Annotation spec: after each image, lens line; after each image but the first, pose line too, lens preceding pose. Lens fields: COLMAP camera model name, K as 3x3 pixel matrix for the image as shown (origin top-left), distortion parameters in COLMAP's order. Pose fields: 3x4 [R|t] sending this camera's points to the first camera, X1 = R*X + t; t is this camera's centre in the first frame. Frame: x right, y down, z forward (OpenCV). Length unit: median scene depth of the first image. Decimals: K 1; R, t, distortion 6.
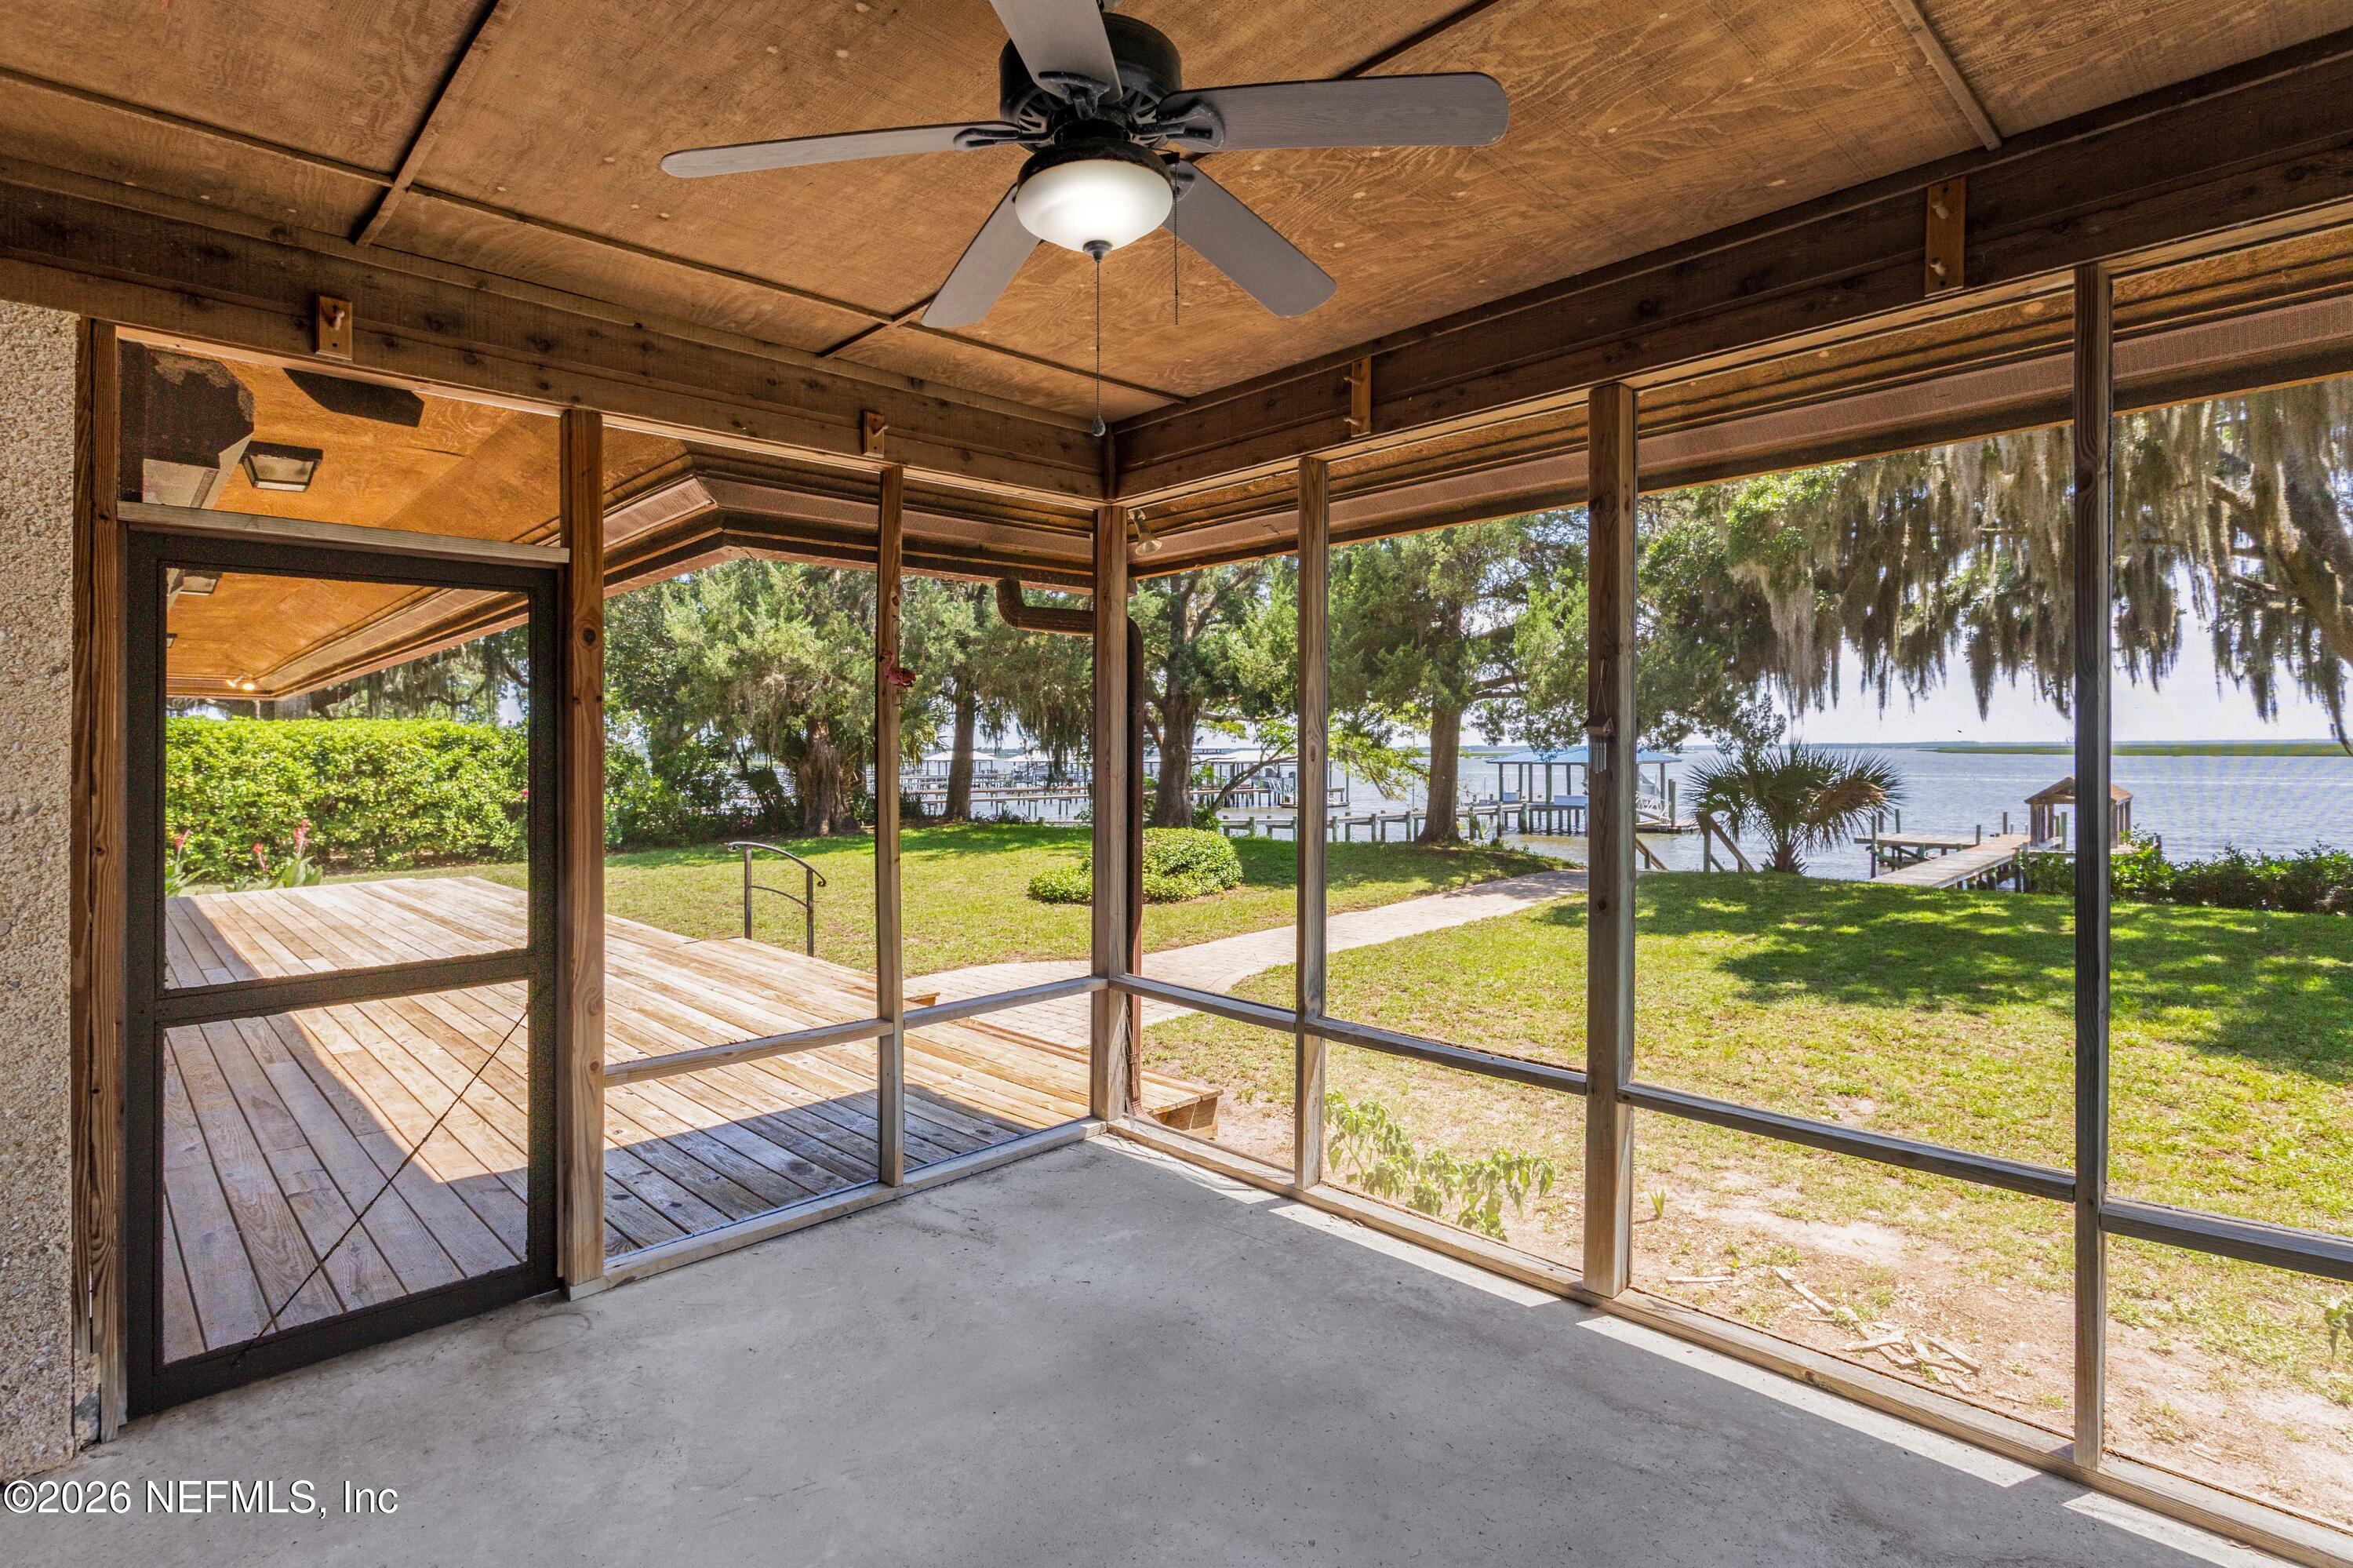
lens RADIAL K [[1137.8, 0, 1175.8], [0, 1137.8, 762.0], [0, 0, 1]] dist [0.003682, 0.000704]
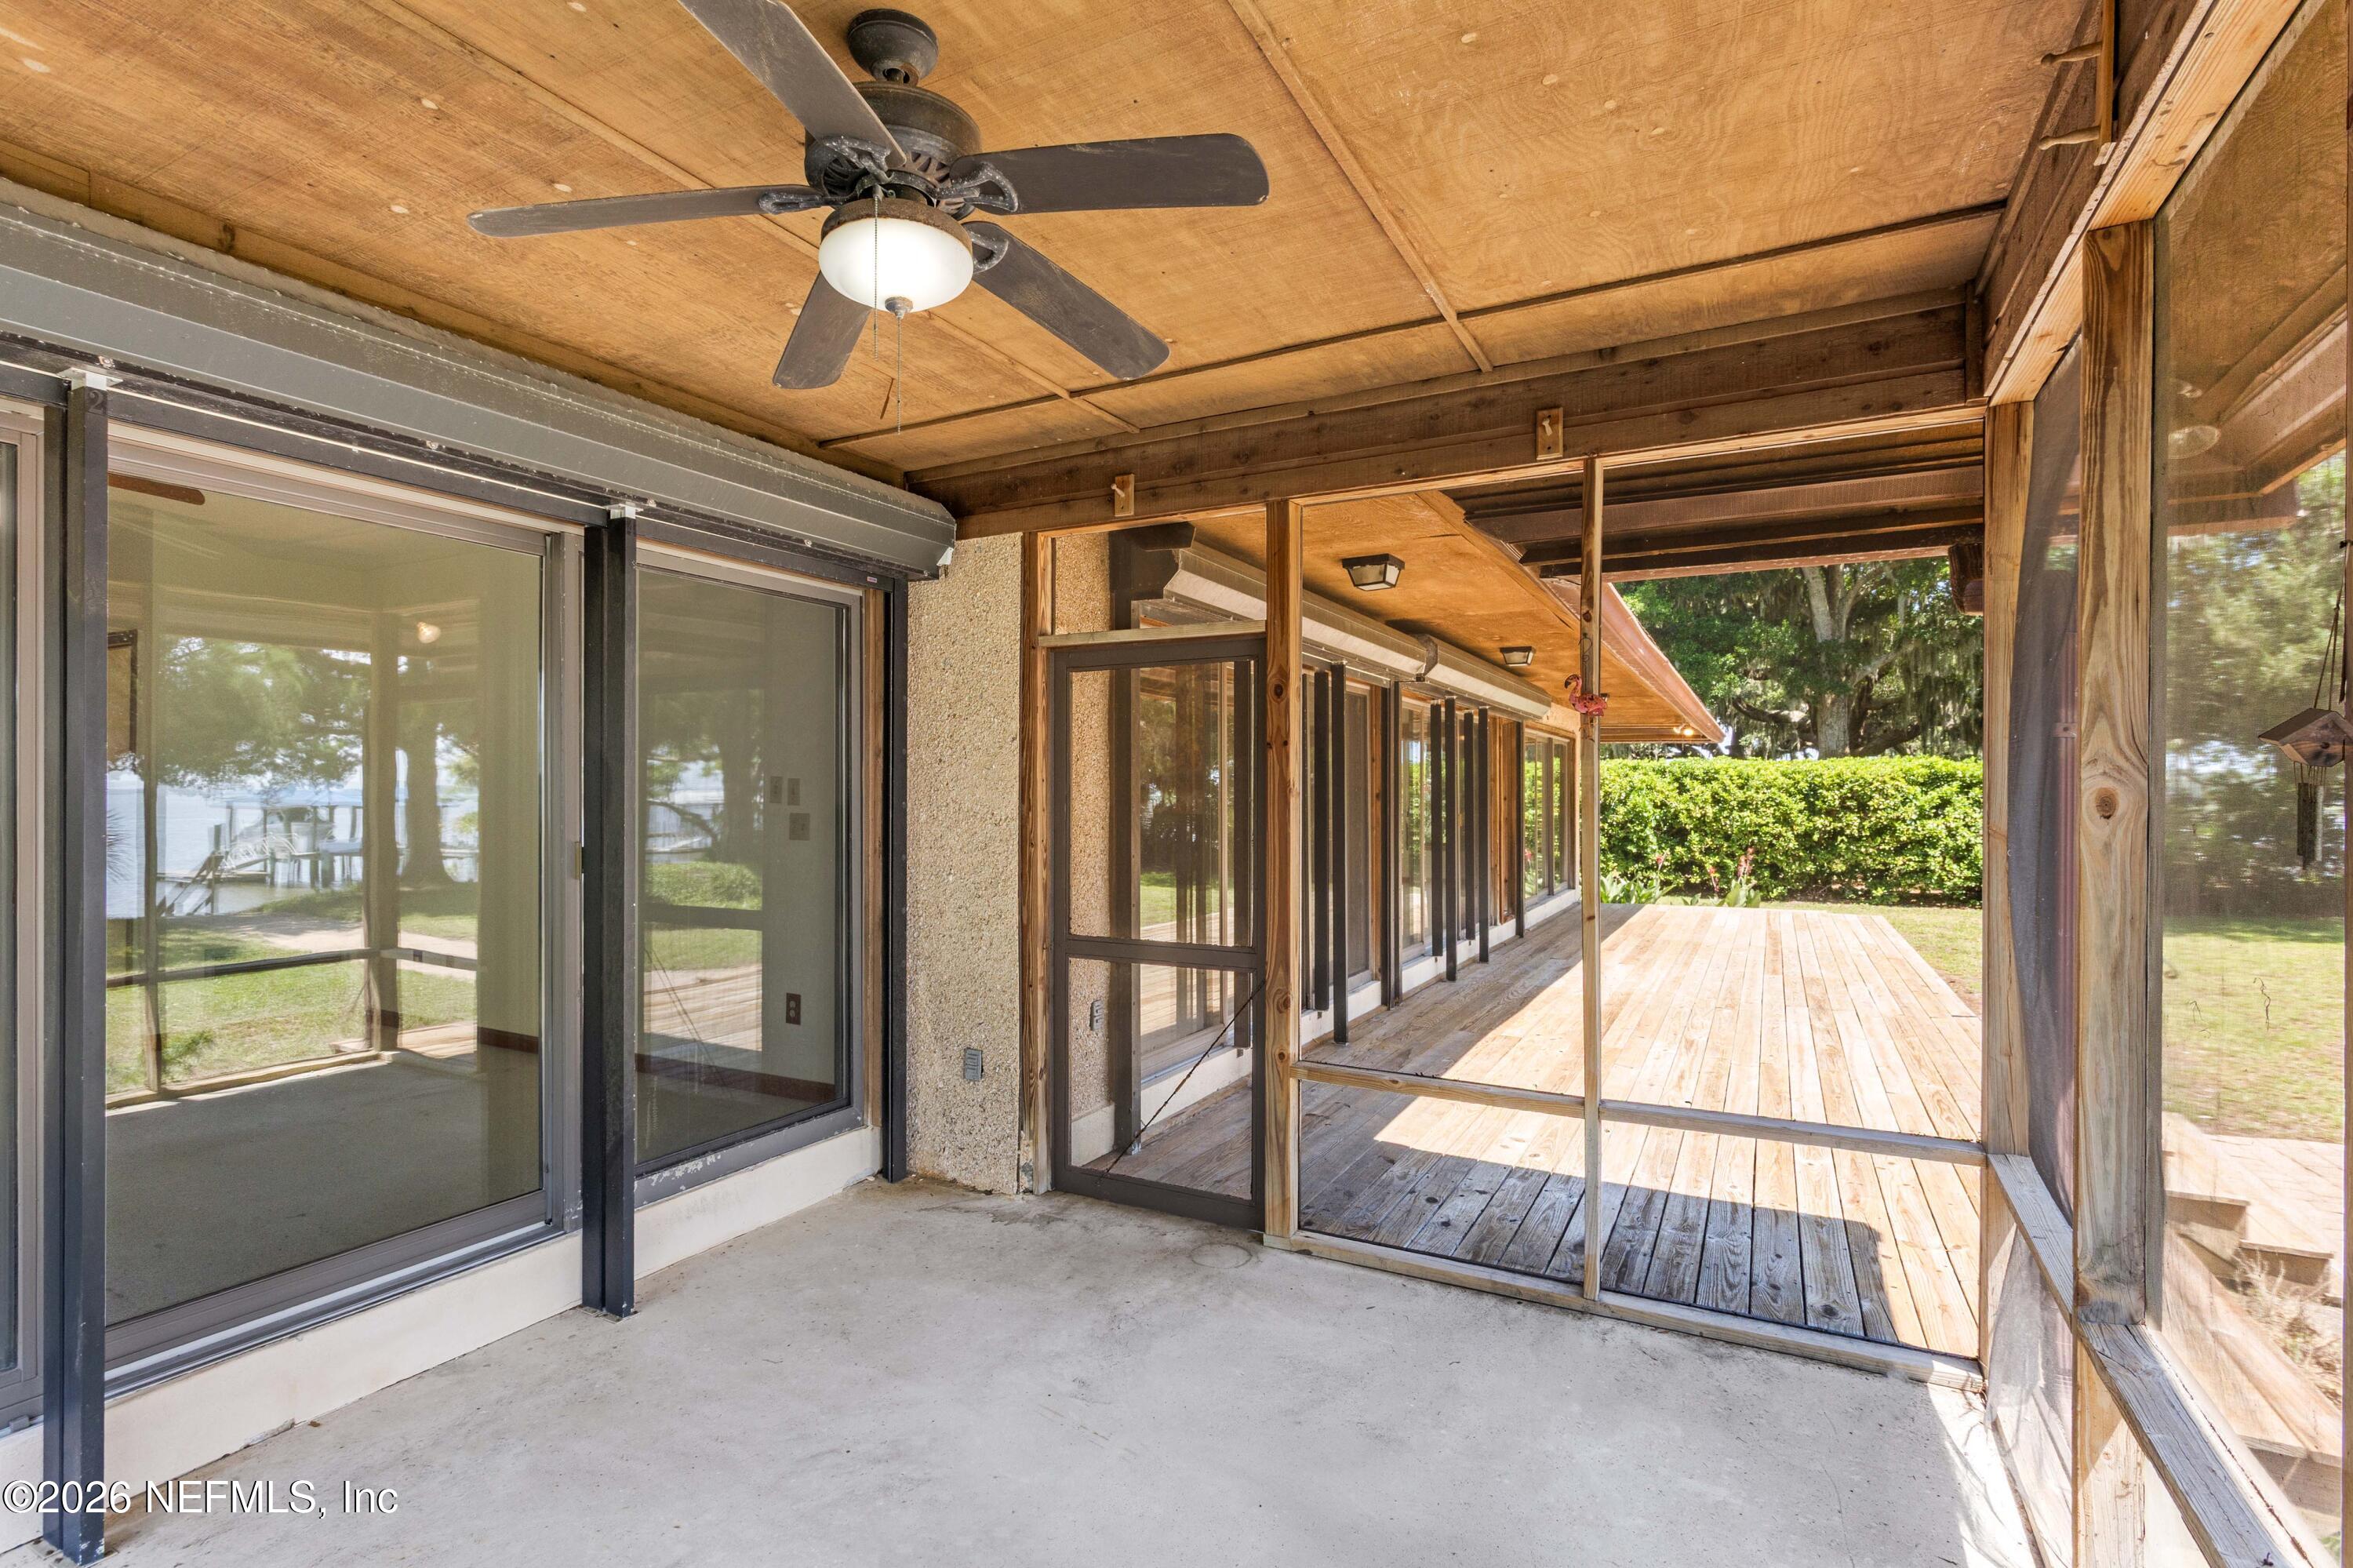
lens RADIAL K [[1137.8, 0, 1175.1], [0, 1137.8, 789.9], [0, 0, 1]] dist [0.003682, 0.000704]
pose [[0.309411, 0.008370, -0.950892, 0.099844], [-0.015732, 0.999869, 0.003682, -0.001730], [0.950798, 0.013821, 0.309502, 0.092156]]
